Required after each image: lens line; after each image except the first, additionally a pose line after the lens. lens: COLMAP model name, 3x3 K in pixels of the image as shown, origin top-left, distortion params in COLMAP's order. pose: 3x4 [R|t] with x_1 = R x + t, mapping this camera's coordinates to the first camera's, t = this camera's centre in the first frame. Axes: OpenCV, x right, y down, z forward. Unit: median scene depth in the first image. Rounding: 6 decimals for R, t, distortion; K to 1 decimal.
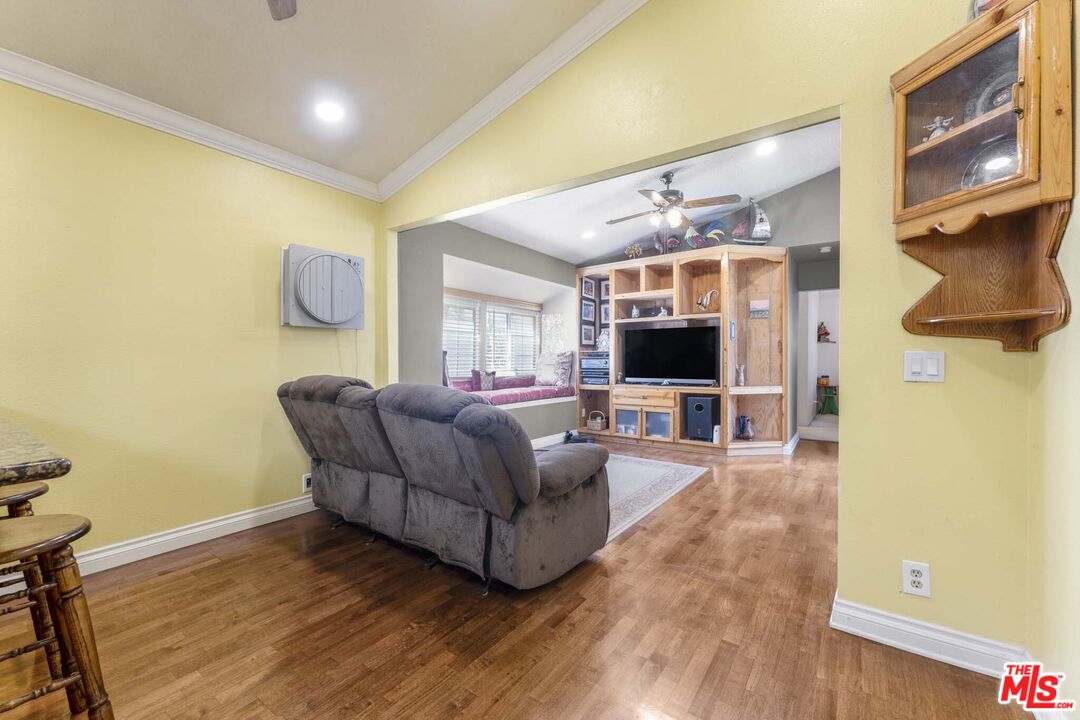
lens RADIAL K [[442.1, 0, 543.6], [0, 442.1, 361.2], [0, 0, 1]] dist [-0.003080, -0.000170]
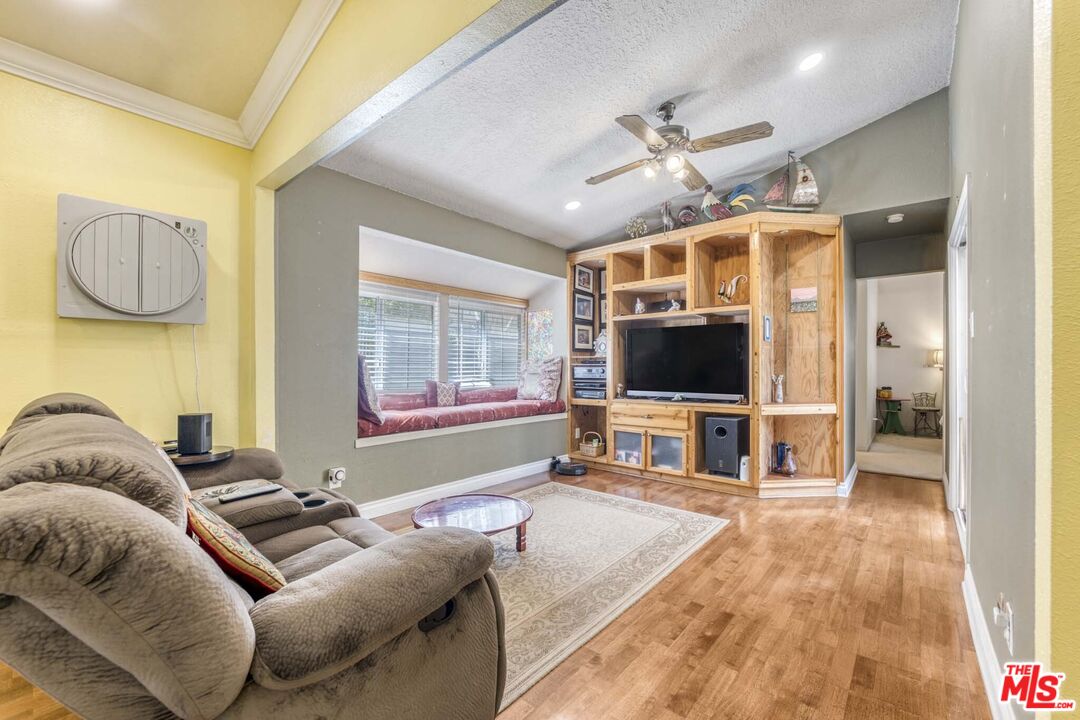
lens RADIAL K [[446.0, 0, 540.7], [0, 446.0, 364.7], [0, 0, 1]] dist [-0.018125, -0.000078]
pose [[0.996530, 0.000396, -0.083228, 0.103251], [-0.001119, 0.999962, -0.008646, -0.001625], [0.083221, 0.008710, 0.996493, 0.208485]]
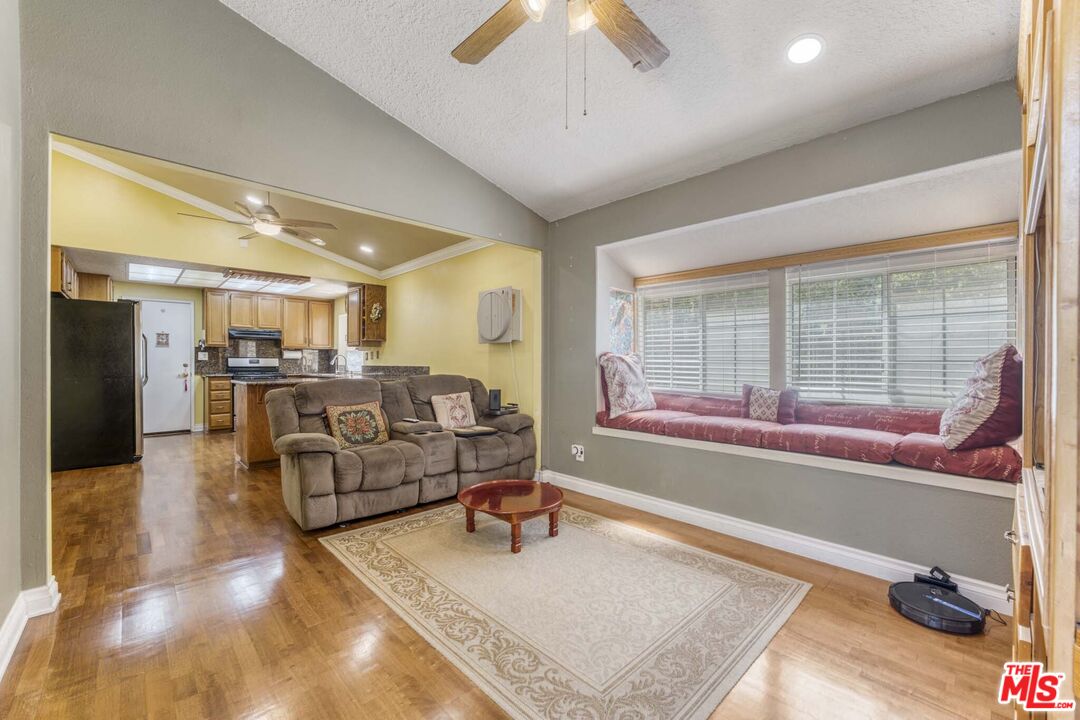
lens RADIAL K [[442.1, 0, 543.6], [0, 442.1, 361.2], [0, 0, 1]] dist [-0.003080, -0.000170]
pose [[-0.183753, -0.005397, -0.982958, 0.493707], [-0.009780, 0.999945, -0.003662, -0.007704], [0.982924, 0.008940, -0.183796, 0.788517]]
